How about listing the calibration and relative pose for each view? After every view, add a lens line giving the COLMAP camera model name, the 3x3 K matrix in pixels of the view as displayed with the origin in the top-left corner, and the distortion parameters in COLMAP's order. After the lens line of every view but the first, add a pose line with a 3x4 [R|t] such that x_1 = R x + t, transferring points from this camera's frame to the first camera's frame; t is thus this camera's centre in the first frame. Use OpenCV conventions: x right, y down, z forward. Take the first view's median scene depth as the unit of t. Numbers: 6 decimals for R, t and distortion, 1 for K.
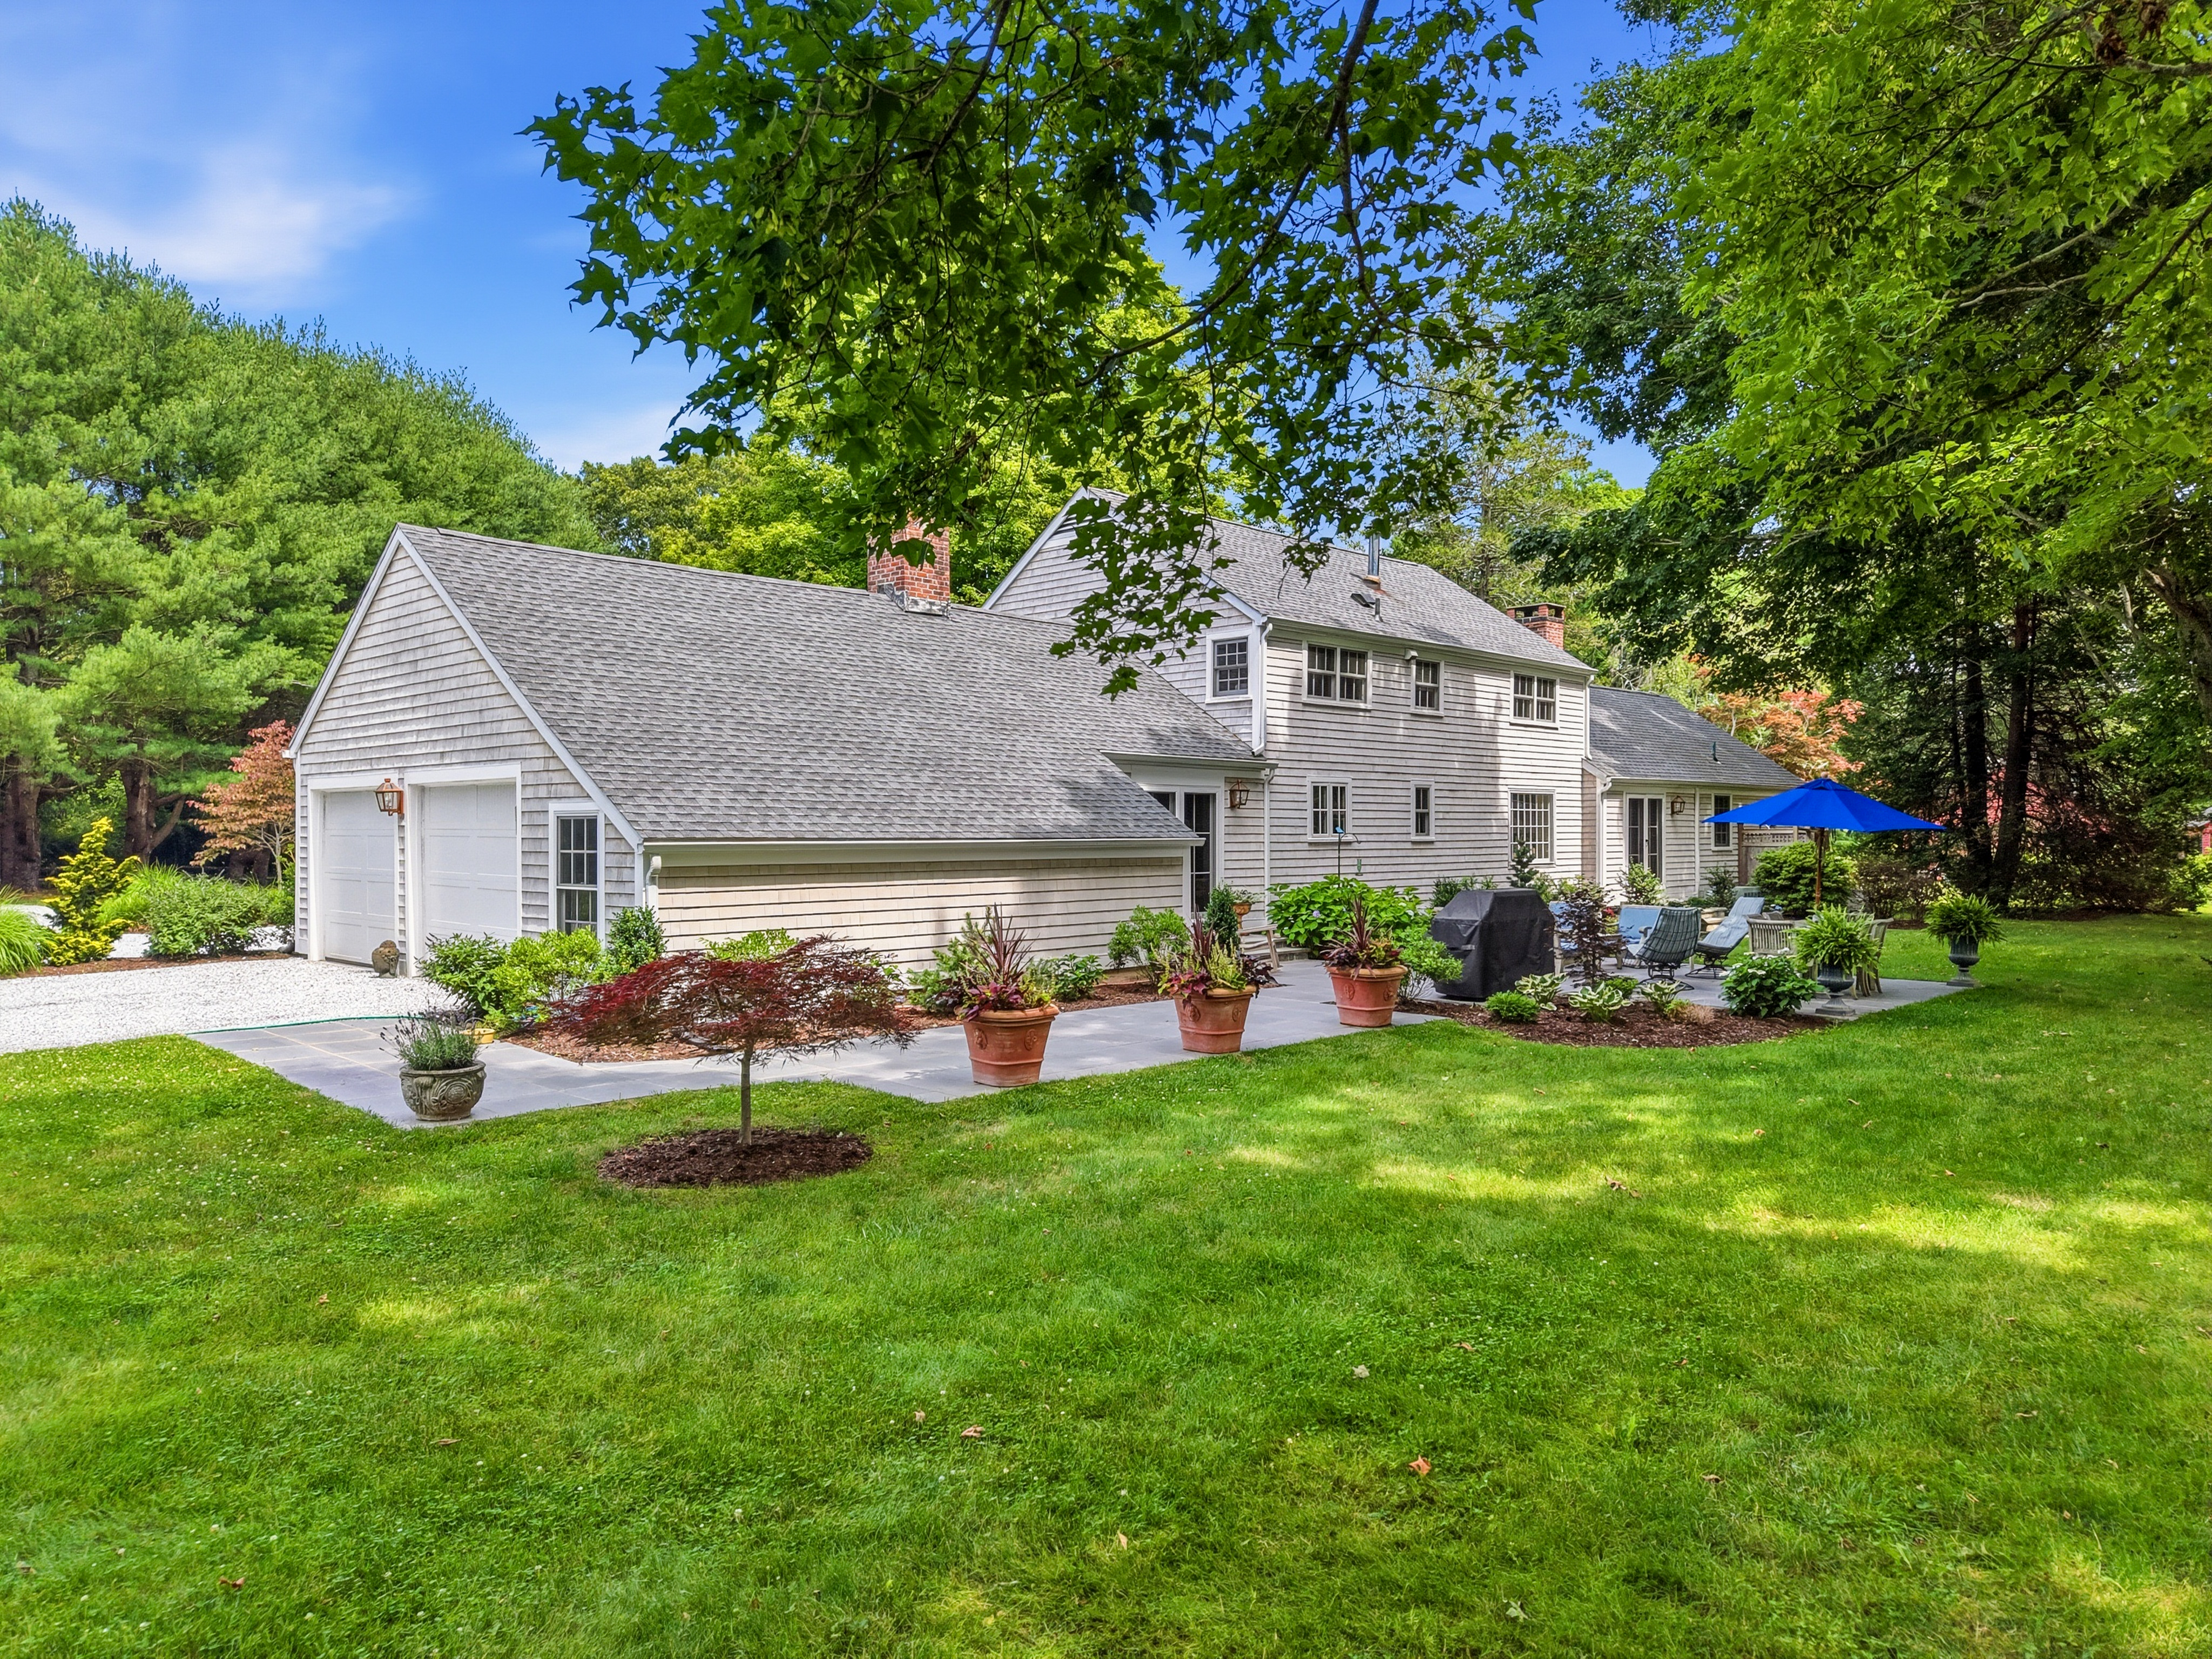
lens RADIAL K [[1506.7, 0, 1109.5], [0, 1506.7, 833.3], [0, 0, 1]] dist [0.026533, -0.004763]
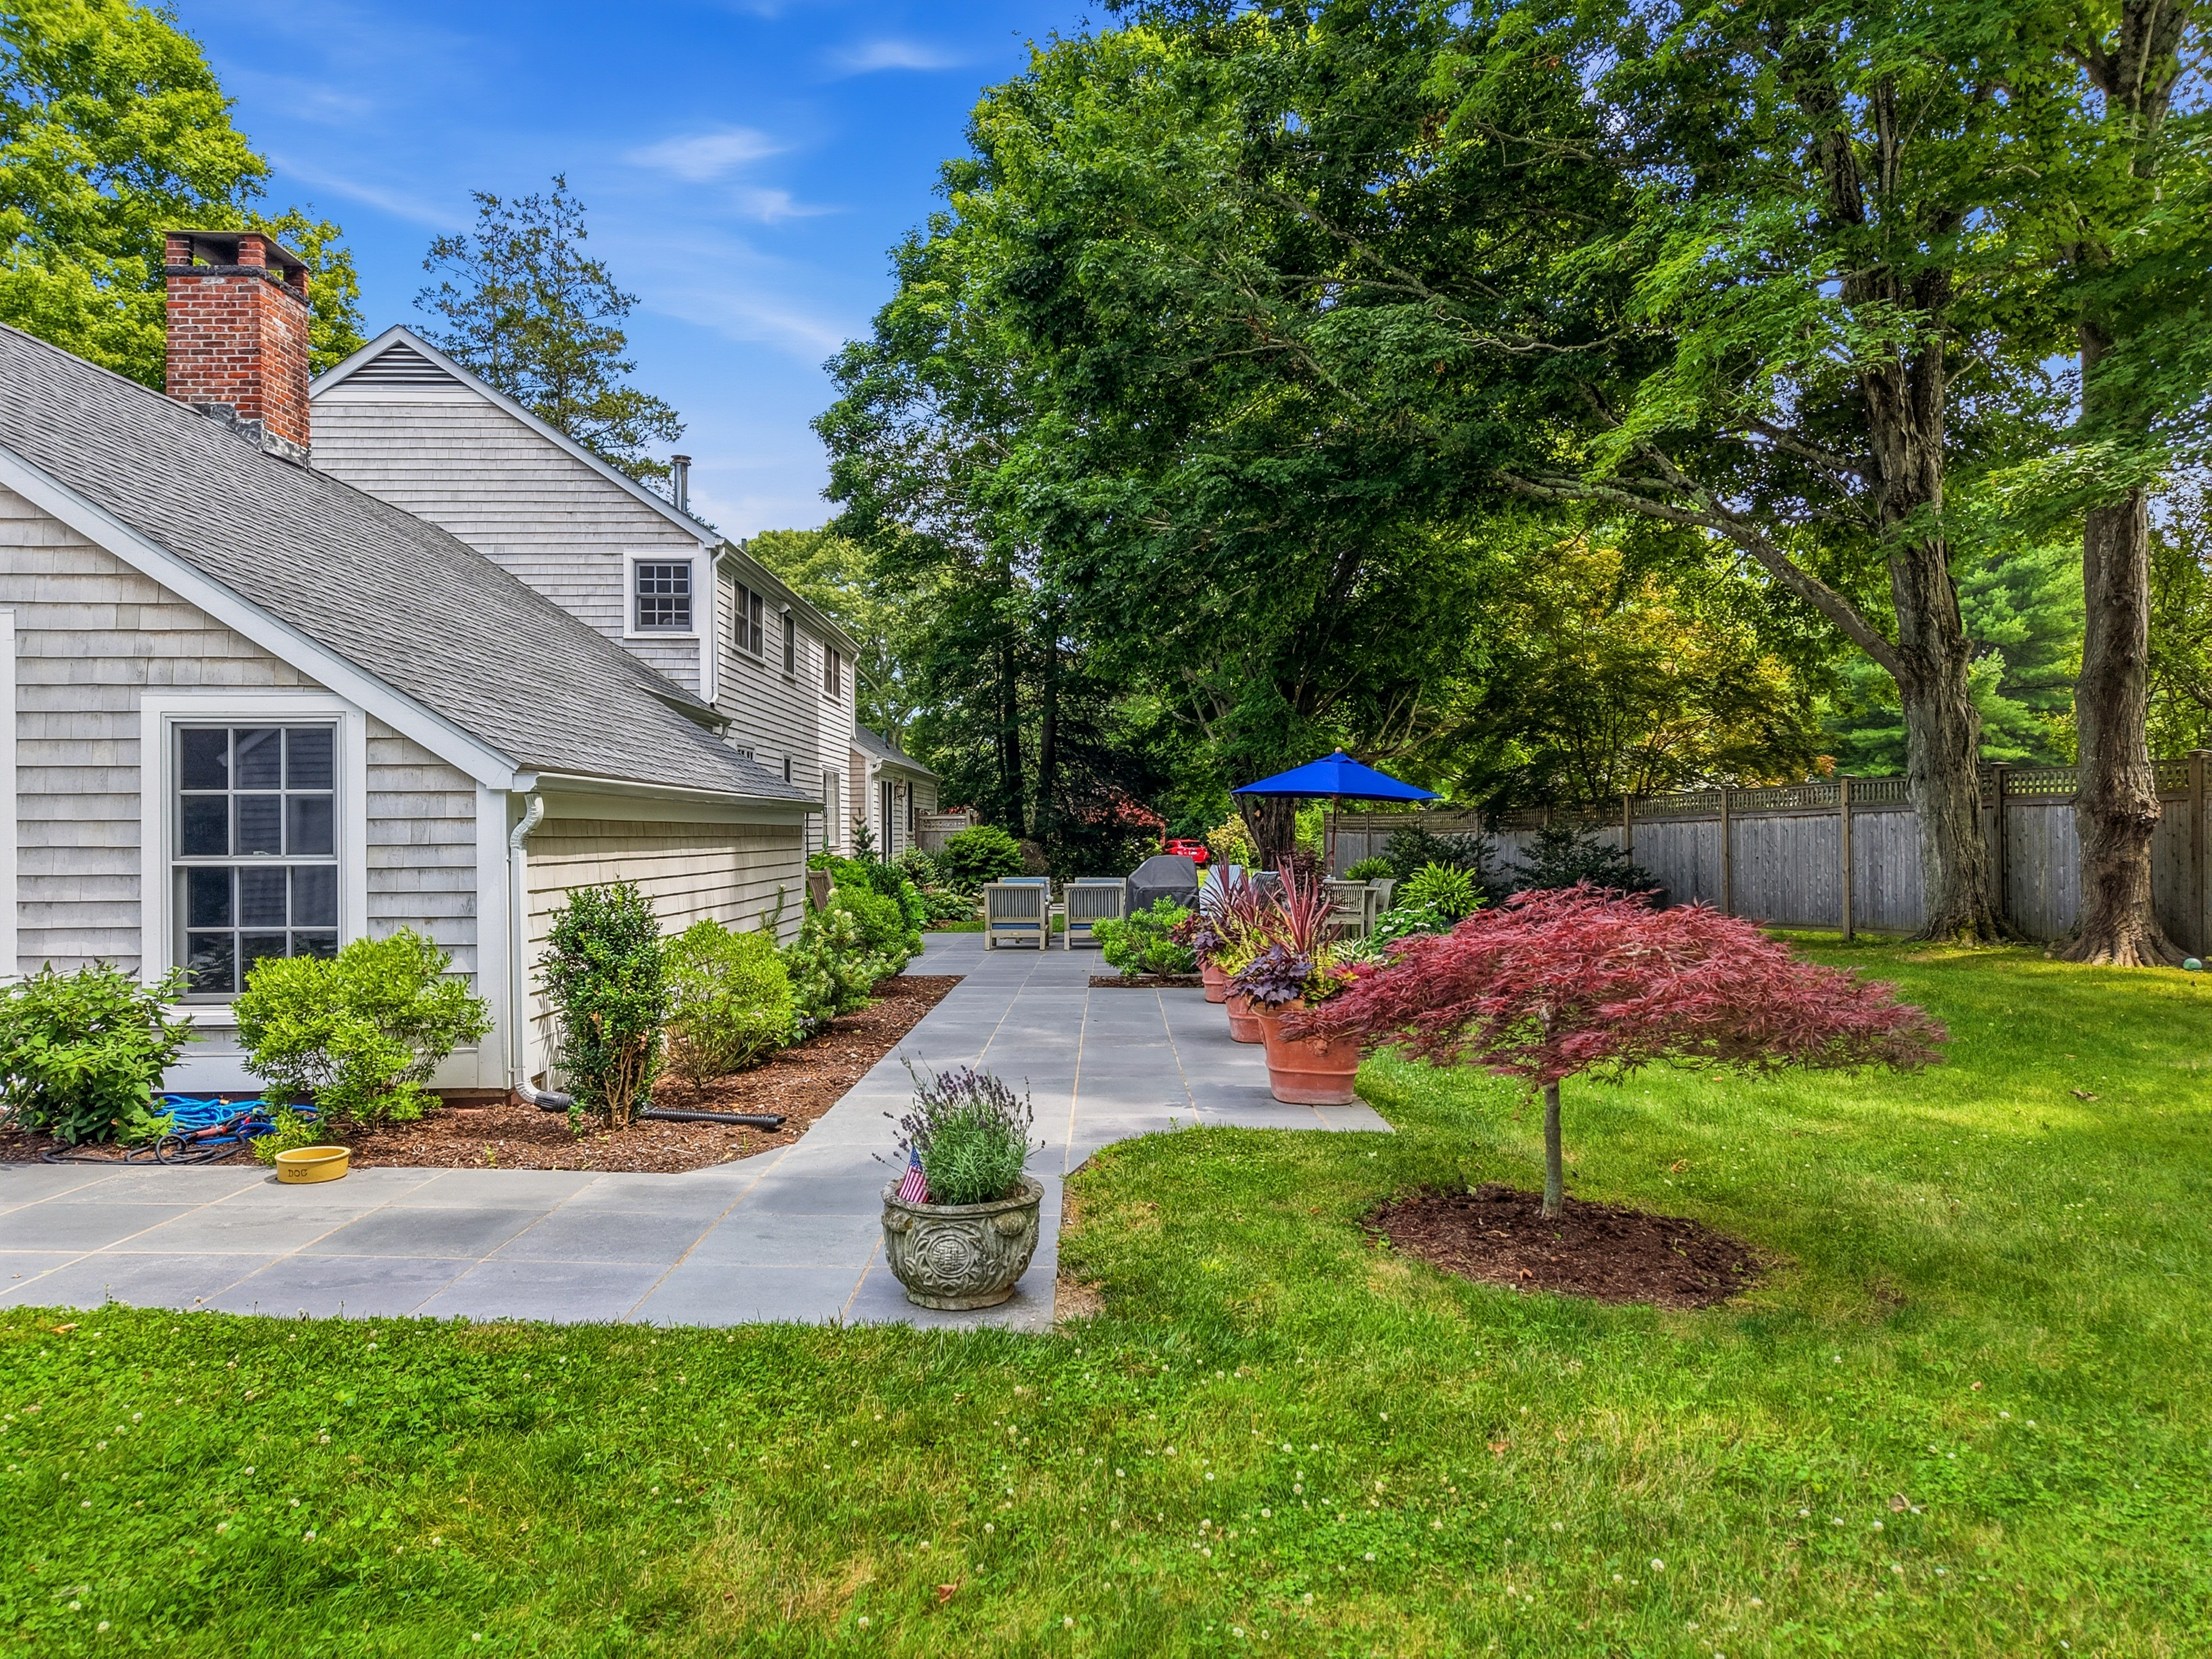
lens RADIAL K [[1506.7, 0, 1103.3], [0, 1506.7, 822.1], [0, 0, 1]] dist [0.026533, -0.004763]
pose [[0.710801, 0.004076, 0.703381, -0.321894], [0.002792, 0.999959, -0.008616, 0.017524], [-0.703387, 0.008088, 0.710761, 0.271470]]
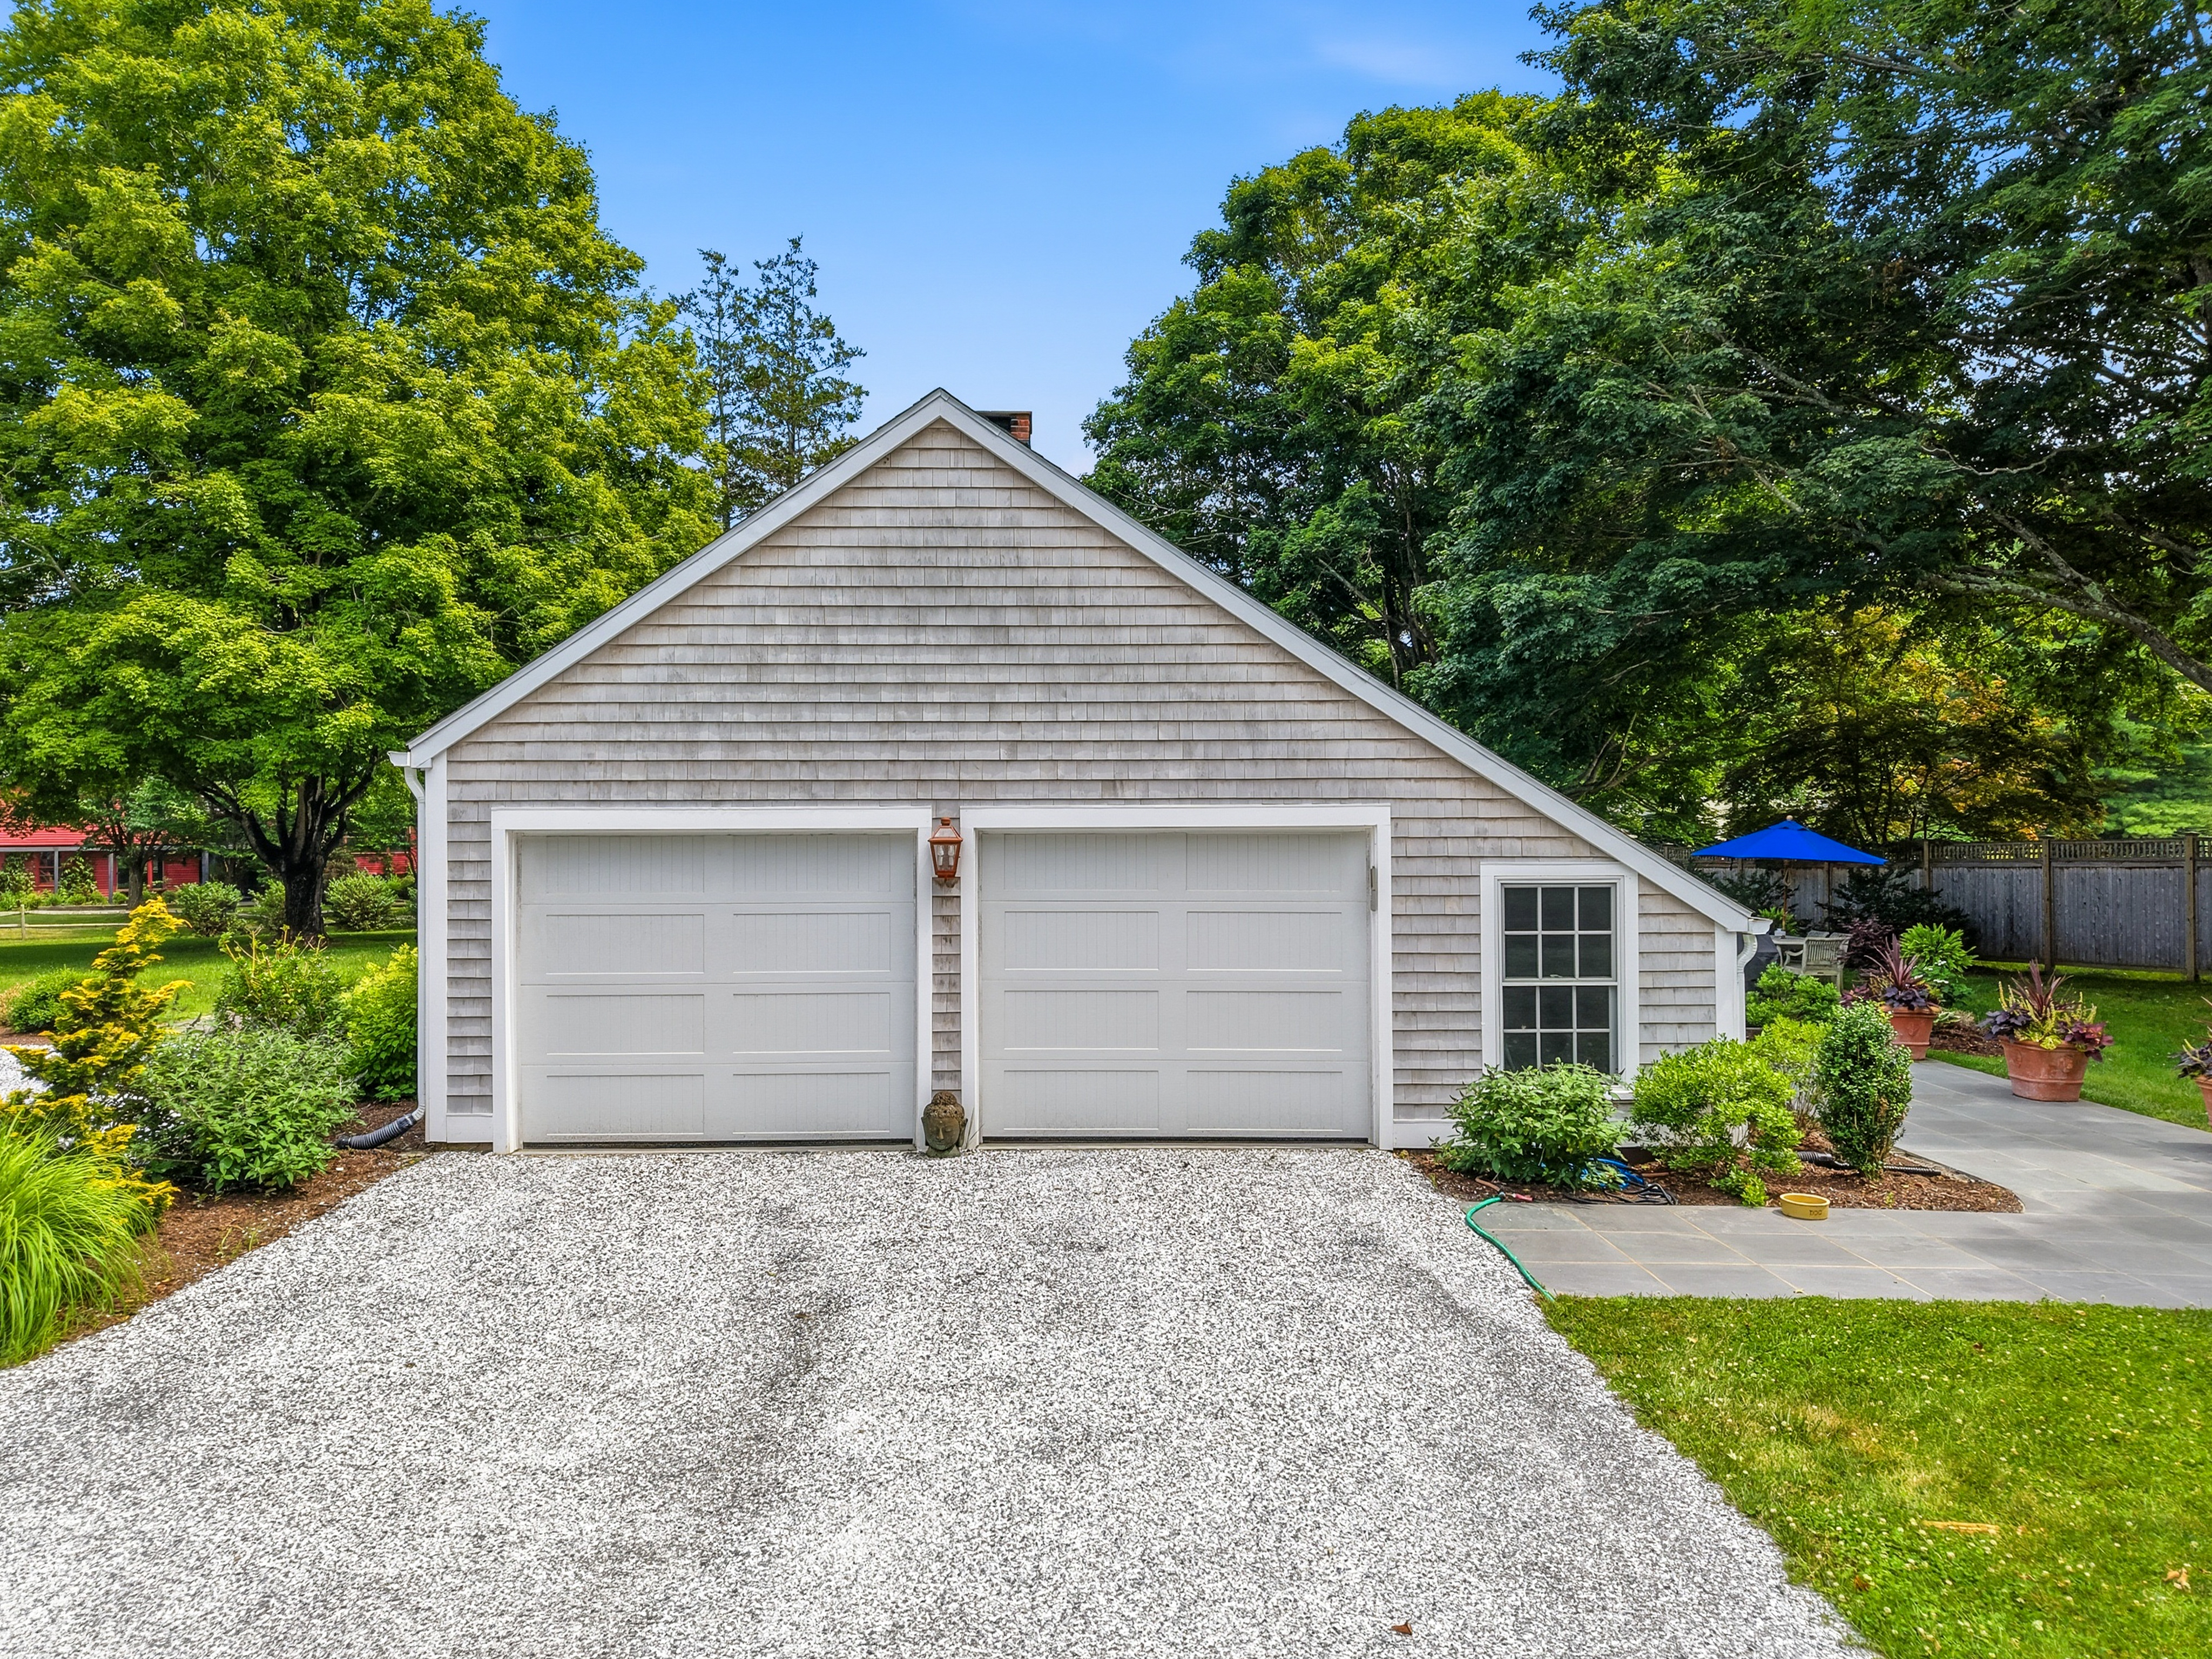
lens RADIAL K [[1506.7, 0, 1111.7], [0, 1506.7, 831.4], [0, 0, 1]] dist [0.026533, -0.004763]
pose [[0.715330, 0.001156, 0.698786, -0.634305], [0.003330, 0.999982, -0.005062, -0.020880], [-0.698779, 0.005948, 0.715313, 0.400841]]
